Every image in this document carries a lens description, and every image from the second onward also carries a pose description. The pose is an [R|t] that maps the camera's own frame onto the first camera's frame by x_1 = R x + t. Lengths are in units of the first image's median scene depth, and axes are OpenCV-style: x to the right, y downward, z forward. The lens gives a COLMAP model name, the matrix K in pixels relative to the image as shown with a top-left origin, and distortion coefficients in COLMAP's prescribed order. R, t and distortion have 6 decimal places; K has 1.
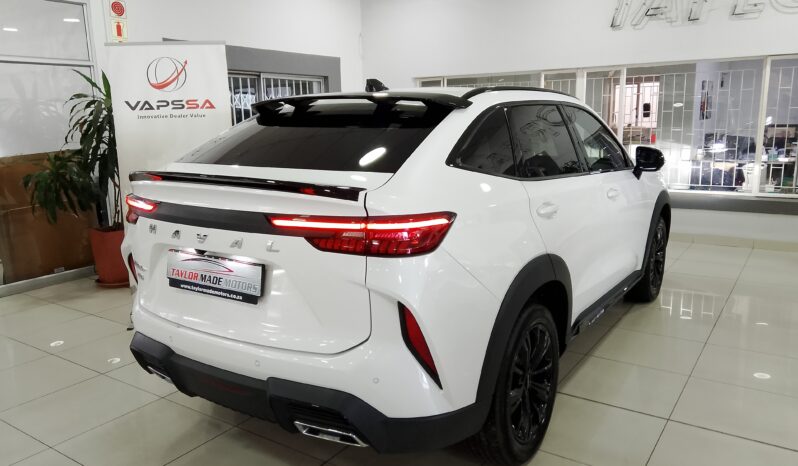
lens RADIAL K [[615.5, 0, 410.9], [0, 615.5, 232.4], [0, 0, 1]] dist [0.104427, -0.131028]
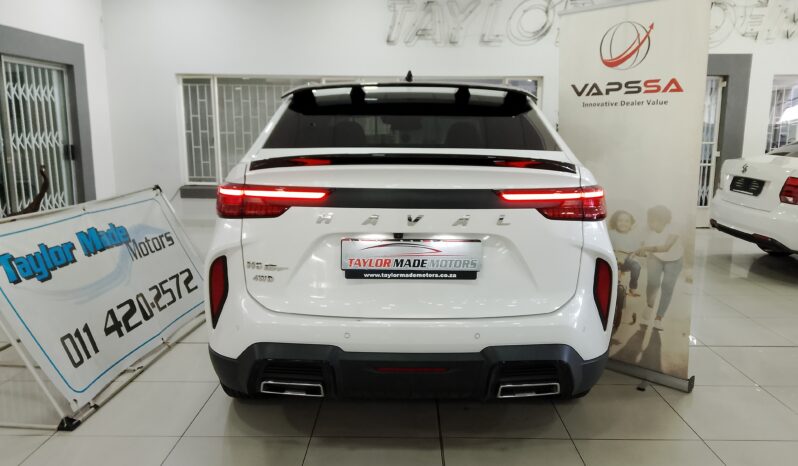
lens RADIAL K [[615.5, 0, 410.9], [0, 615.5, 232.4], [0, 0, 1]] dist [0.104427, -0.131028]
pose [[0.830534, -0.075479, 0.551830, -0.854291], [0.085398, 0.996317, 0.007746, 0.019878], [-0.550382, 0.040692, 0.833921, 0.187010]]
